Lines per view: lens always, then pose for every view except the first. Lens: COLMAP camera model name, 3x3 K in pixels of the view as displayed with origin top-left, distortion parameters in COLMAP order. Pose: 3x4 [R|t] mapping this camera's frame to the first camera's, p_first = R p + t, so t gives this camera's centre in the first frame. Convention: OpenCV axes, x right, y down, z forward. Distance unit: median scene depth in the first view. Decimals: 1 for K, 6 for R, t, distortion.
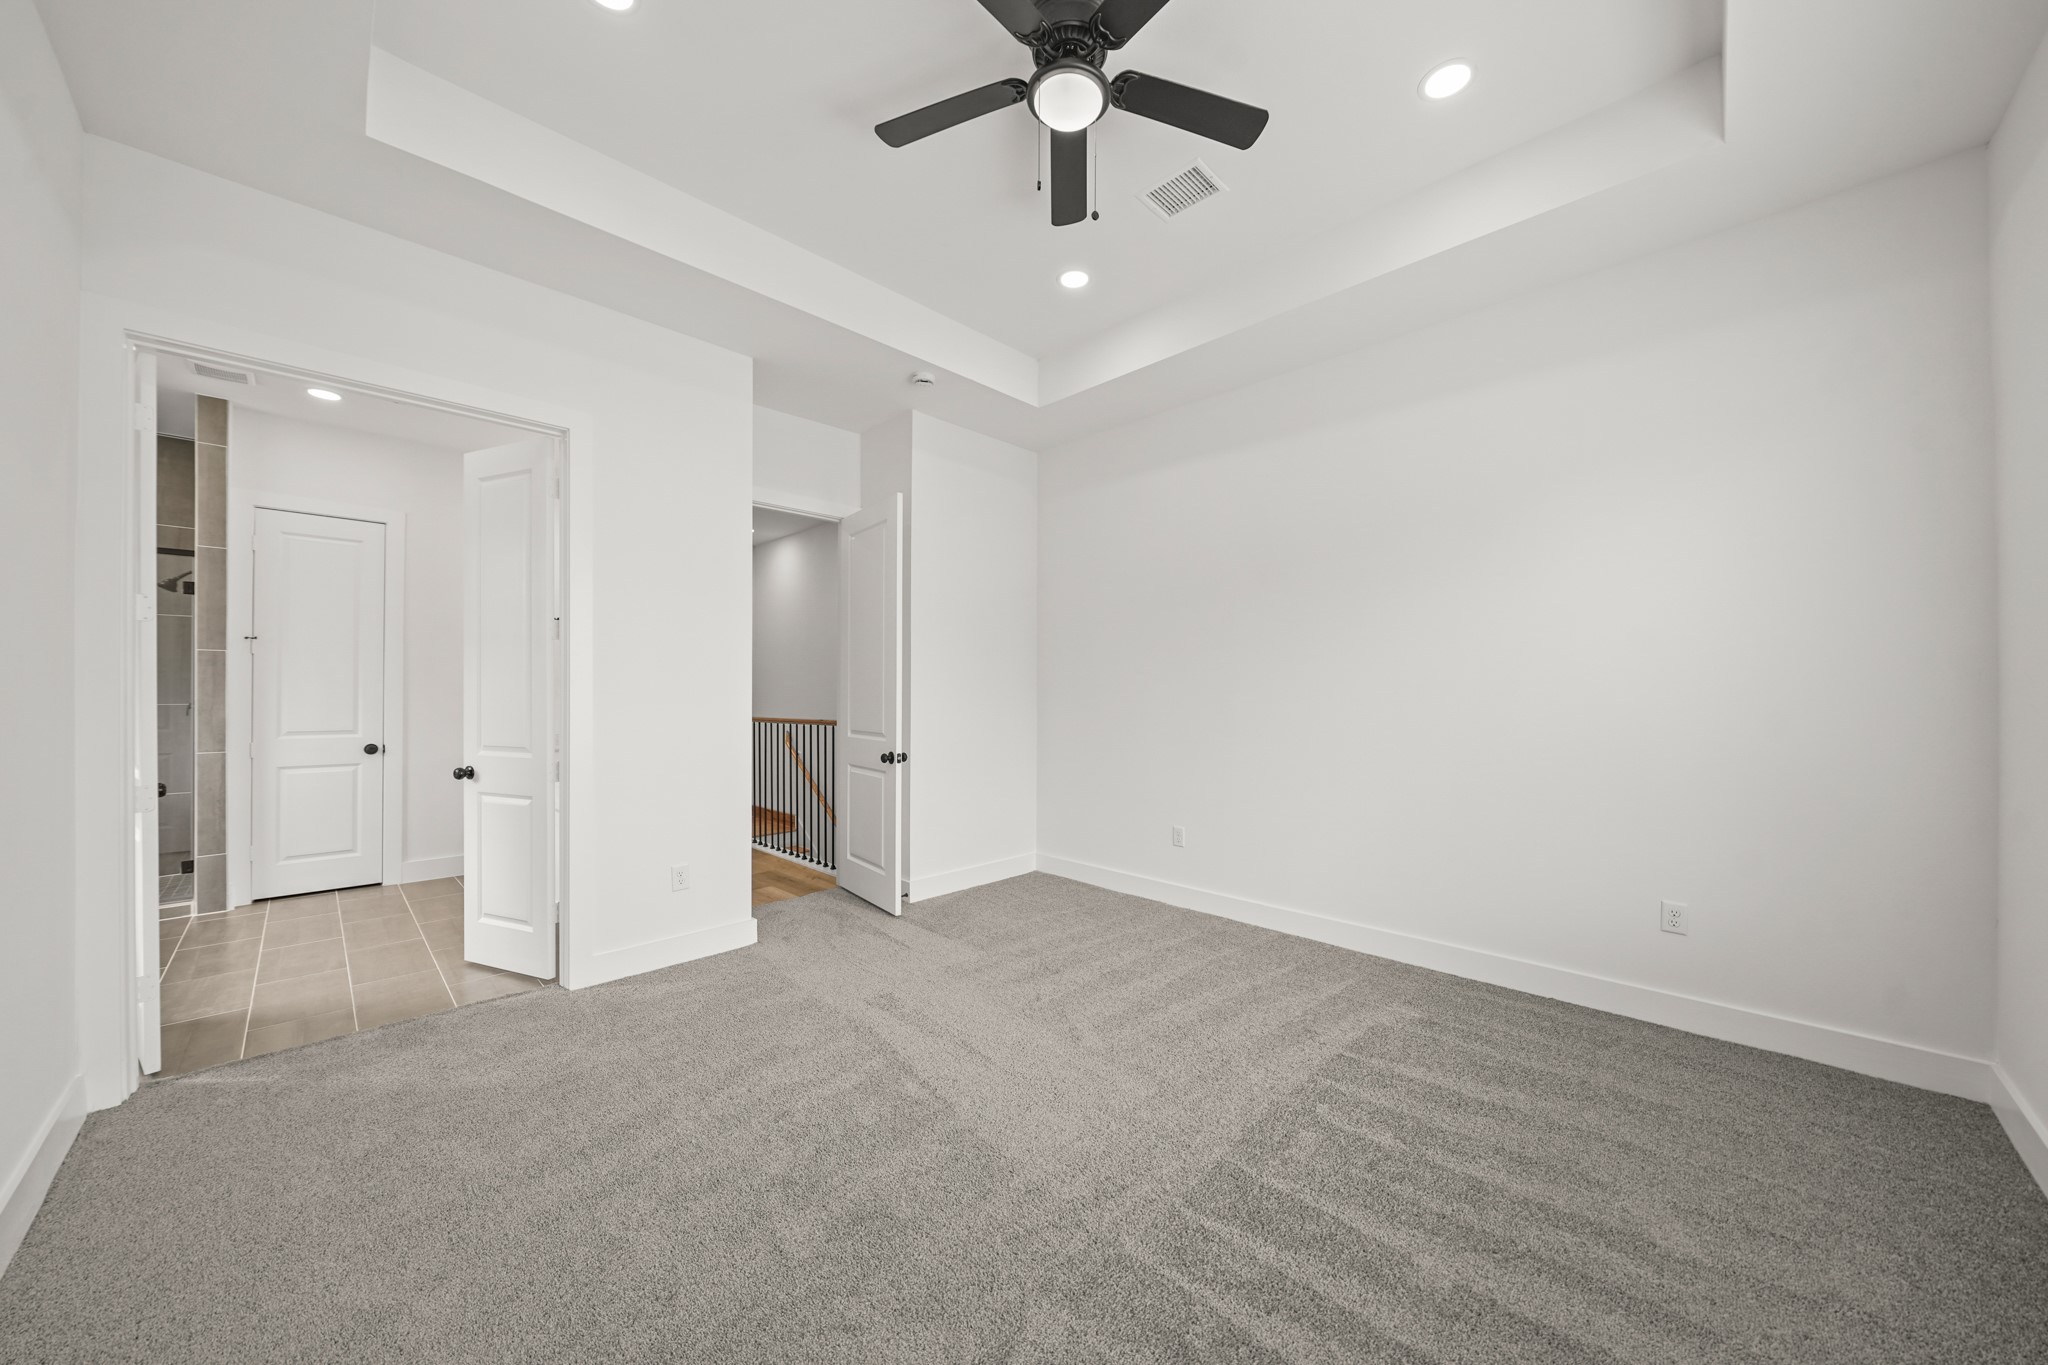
lens RADIAL K [[725.9, 0, 1027.0], [0, 725.9, 689.7], [0, 0, 1]] dist [-0.001725, -0.000154]
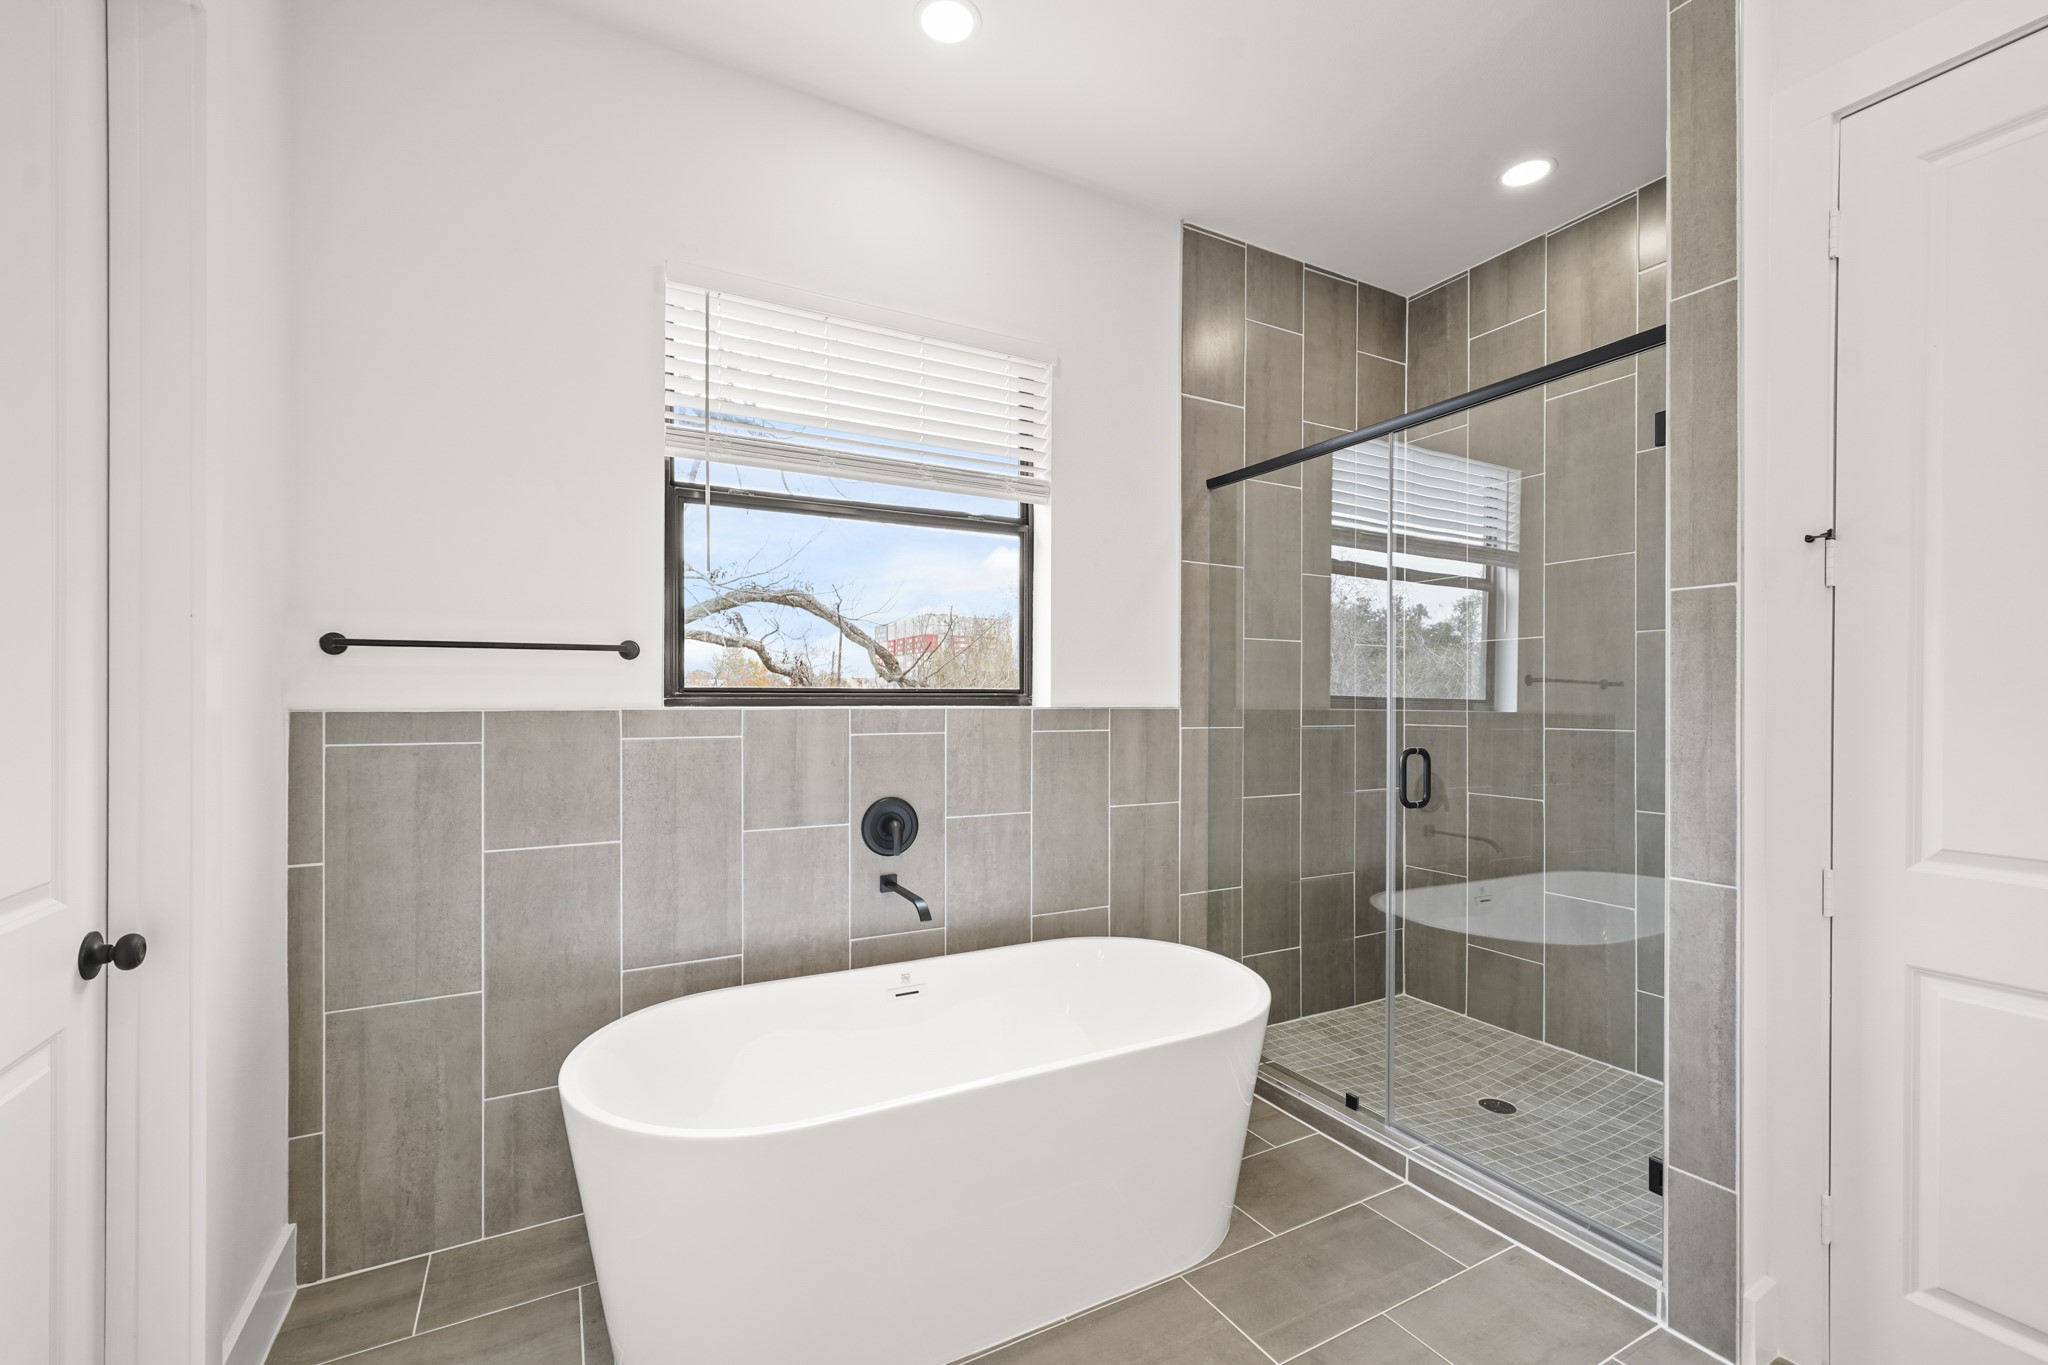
lens RADIAL K [[854.8, 0, 1019.4], [0, 854.8, 702.0], [0, 0, 1]] dist [0.003111, 0.000061]
pose [[-0.279118, 0.001041, -0.960256, -0.636061], [0.001968, 0.999998, 0.000512, -0.000426], [0.960255, -0.001747, -0.279120, 0.794735]]
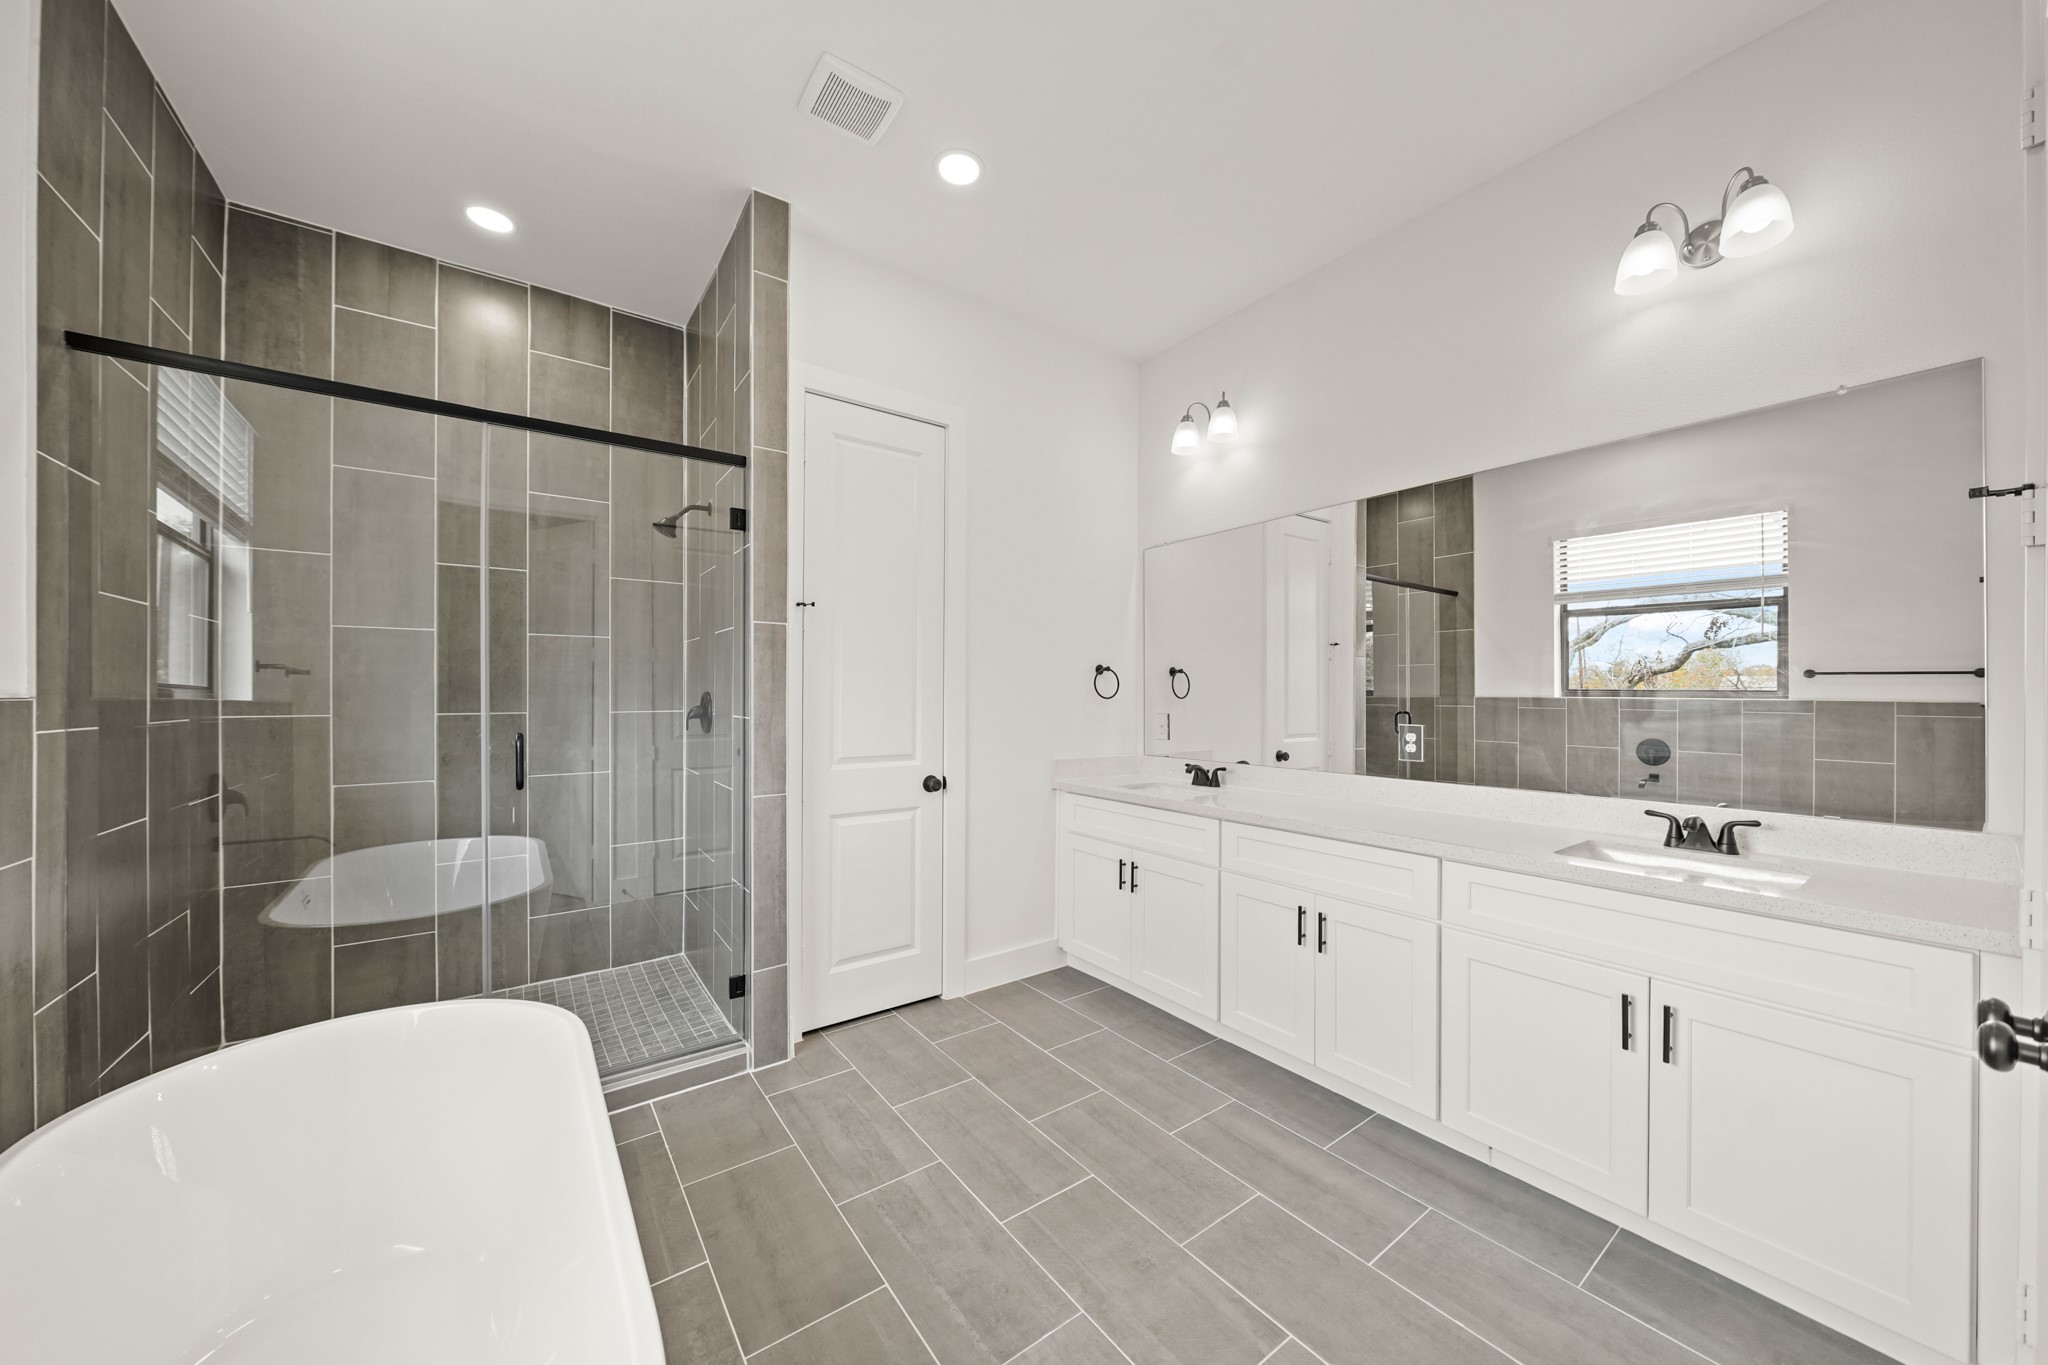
lens RADIAL K [[725.9, 0, 1018.7], [0, 725.9, 690.0], [0, 0, 1]] dist [-0.001725, -0.000154]
pose [[0.987906, 0.002306, -0.155036, -0.825923], [-0.002118, 0.999997, 0.001376, -0.000725], [0.155038, -0.001031, 0.987908, 0.439679]]
